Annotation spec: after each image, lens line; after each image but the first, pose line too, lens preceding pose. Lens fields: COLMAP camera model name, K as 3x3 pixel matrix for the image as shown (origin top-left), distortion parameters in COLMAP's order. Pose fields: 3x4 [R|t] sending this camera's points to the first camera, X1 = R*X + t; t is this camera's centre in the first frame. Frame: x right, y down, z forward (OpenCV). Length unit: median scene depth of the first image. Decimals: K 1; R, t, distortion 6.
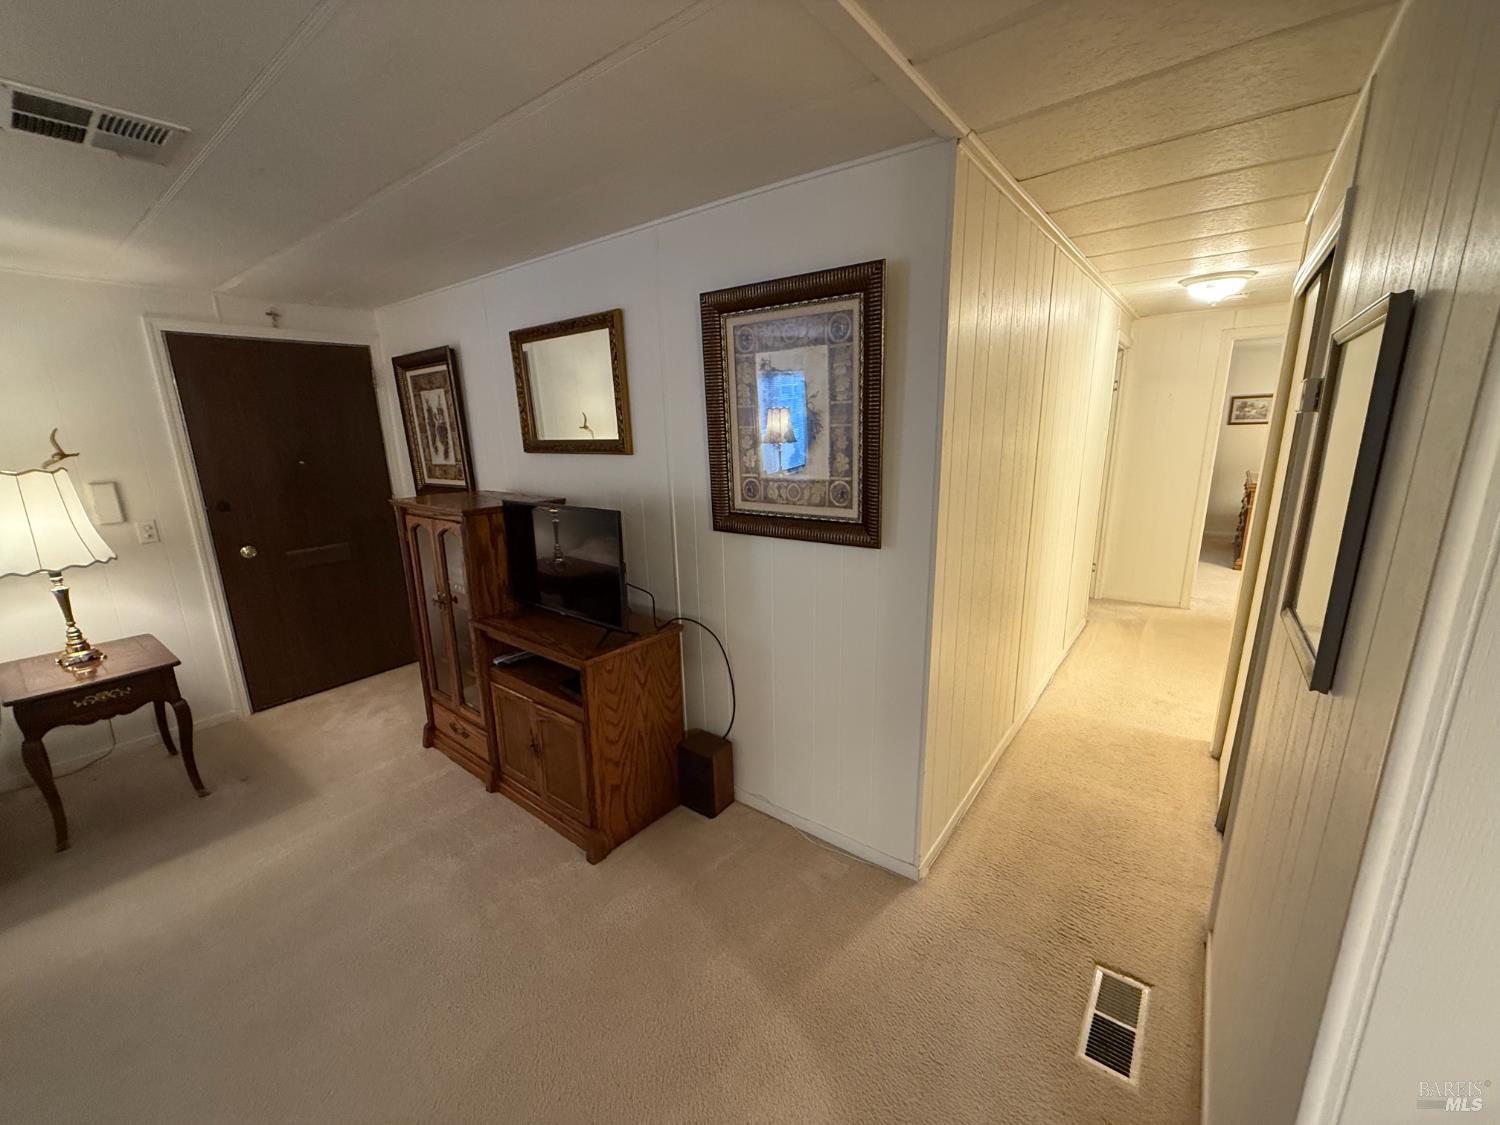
lens RADIAL K [[592.5, 0, 750.0], [0, 592.5, 562.5], [0, 0, 1]] dist [0.000378, 0.000027]
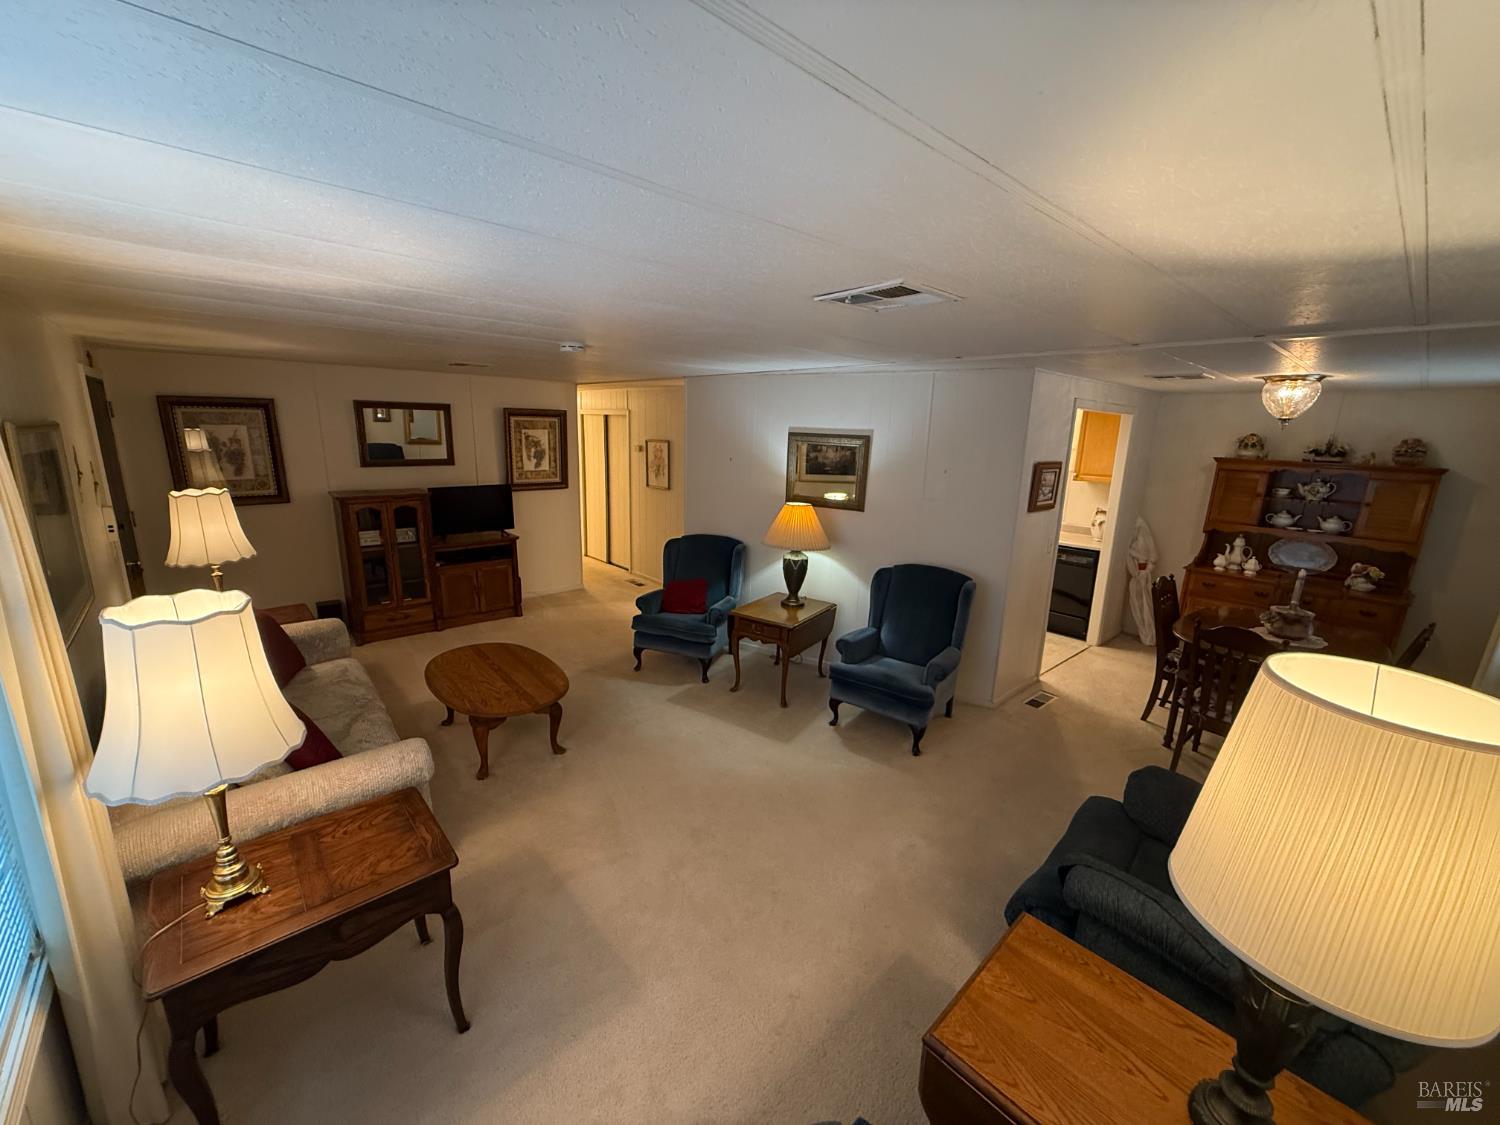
lens RADIAL K [[592.5, 0, 750.0], [0, 592.5, 562.5], [0, 0, 1]] dist [0.000378, 0.000027]
pose [[0.178073, -0.204932, 0.962441, -2.759421], [0.182328, 0.968009, 0.172383, -0.006666], [-0.966978, 0.144783, 0.209741, -0.635169]]
